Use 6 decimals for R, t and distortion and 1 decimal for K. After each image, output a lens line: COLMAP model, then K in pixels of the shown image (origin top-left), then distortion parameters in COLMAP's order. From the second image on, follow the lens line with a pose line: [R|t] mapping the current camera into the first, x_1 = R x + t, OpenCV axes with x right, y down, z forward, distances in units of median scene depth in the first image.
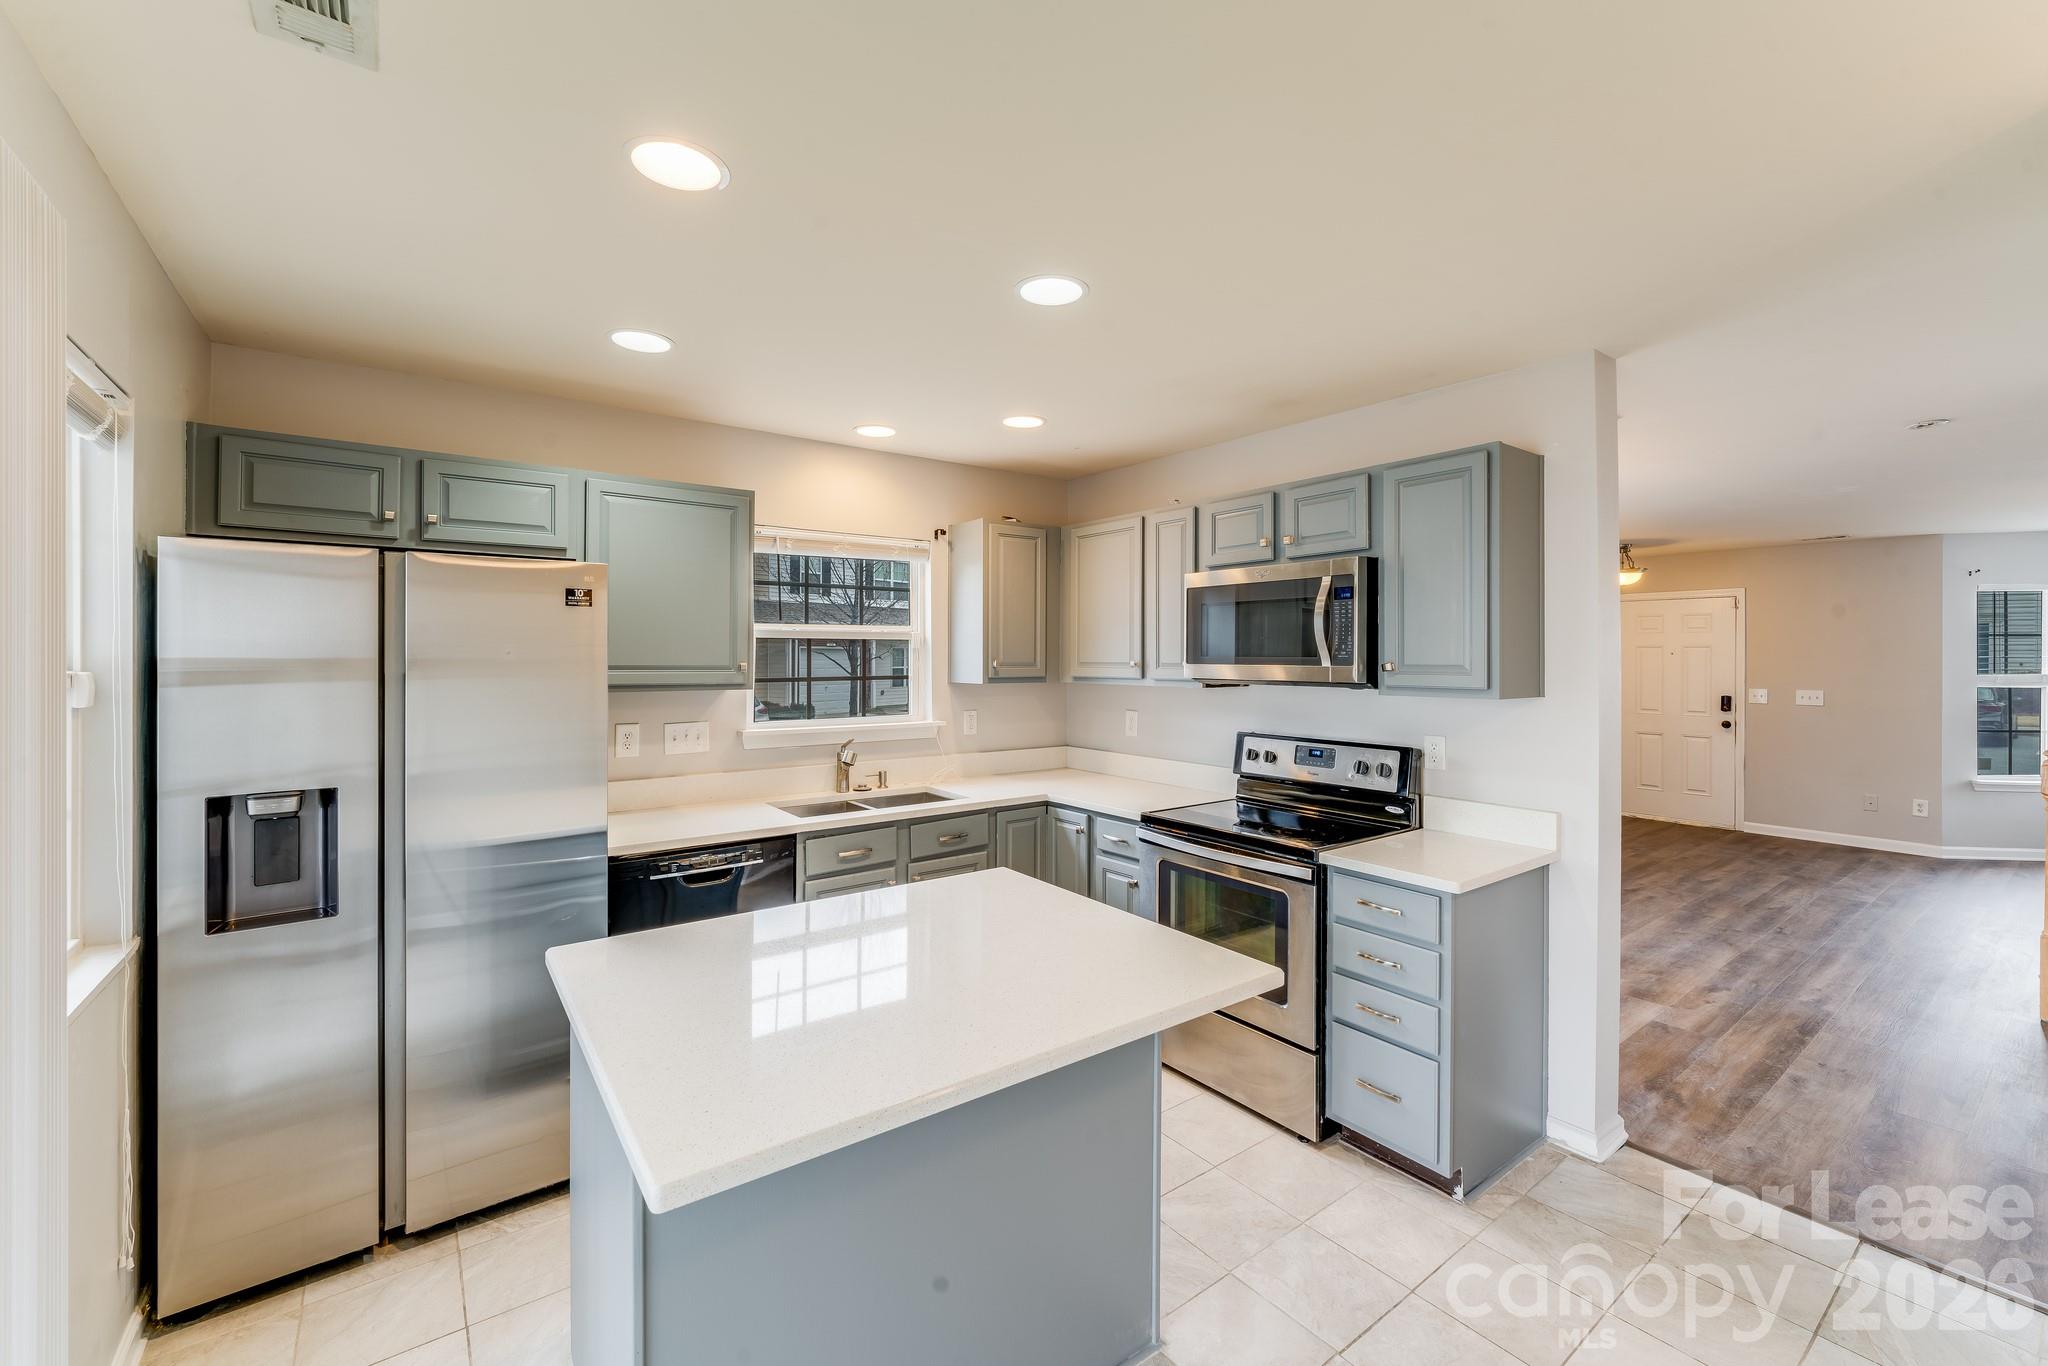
lens RADIAL K [[838.2, 0, 1015.0], [0, 838.2, 653.5], [0, 0, 1]] dist [-0.001179, -0.000660]
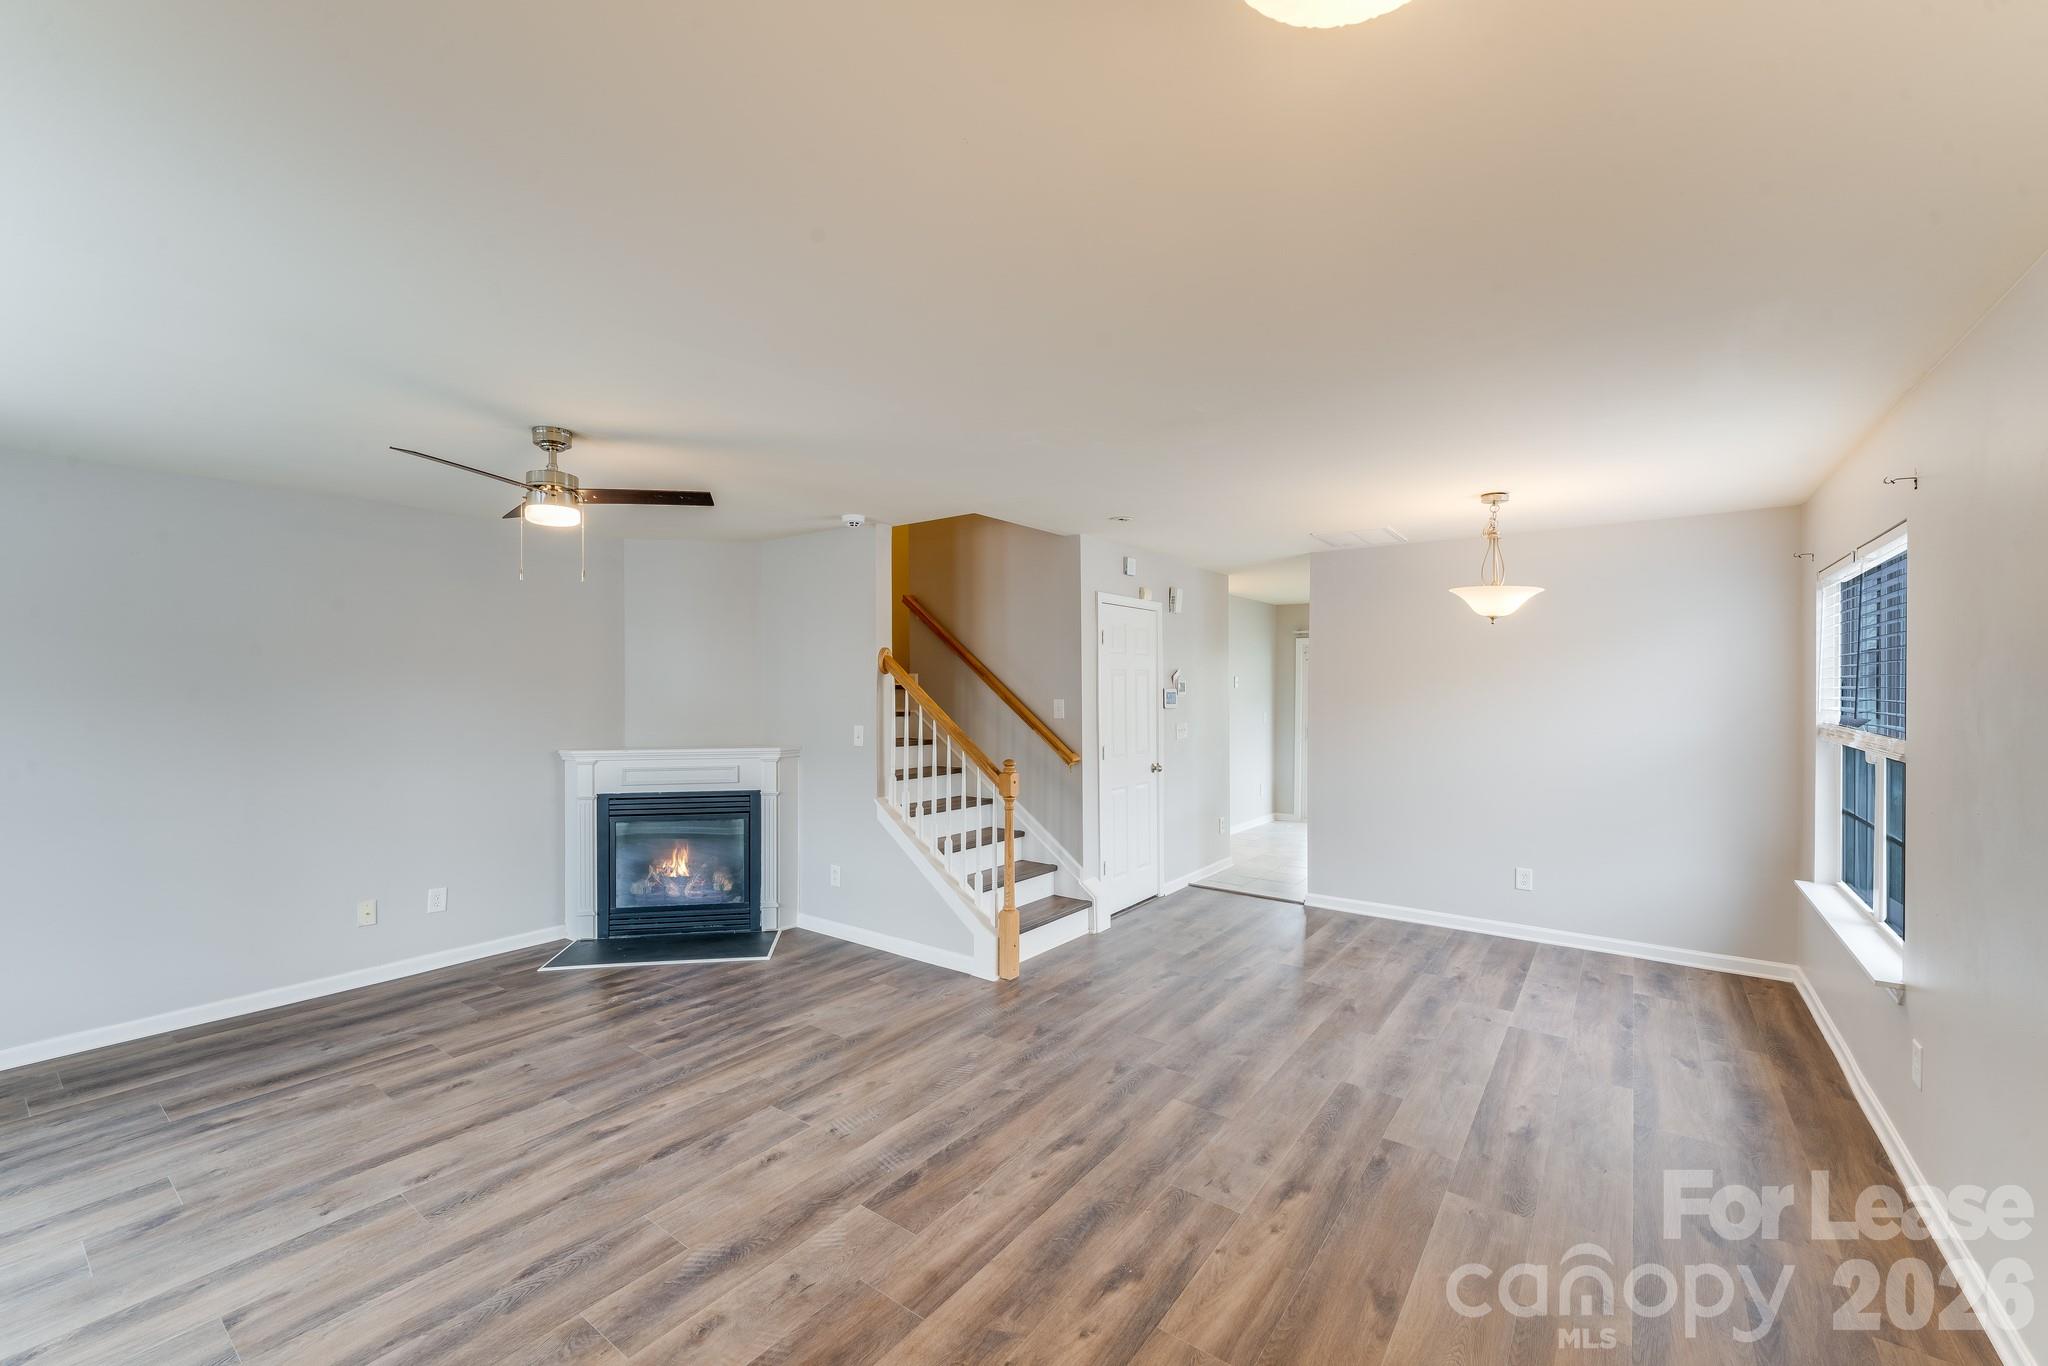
lens RADIAL K [[828.0, 0, 1018.5], [0, 828.0, 685.4], [0, 0, 1]] dist [-0.000025, -0.000611]
pose [[-0.956539, -0.004769, -0.291567, 1.592502], [-0.004173, 0.999988, -0.002666, 0.007700], [0.291576, -0.001333, -0.956547, 2.184760]]
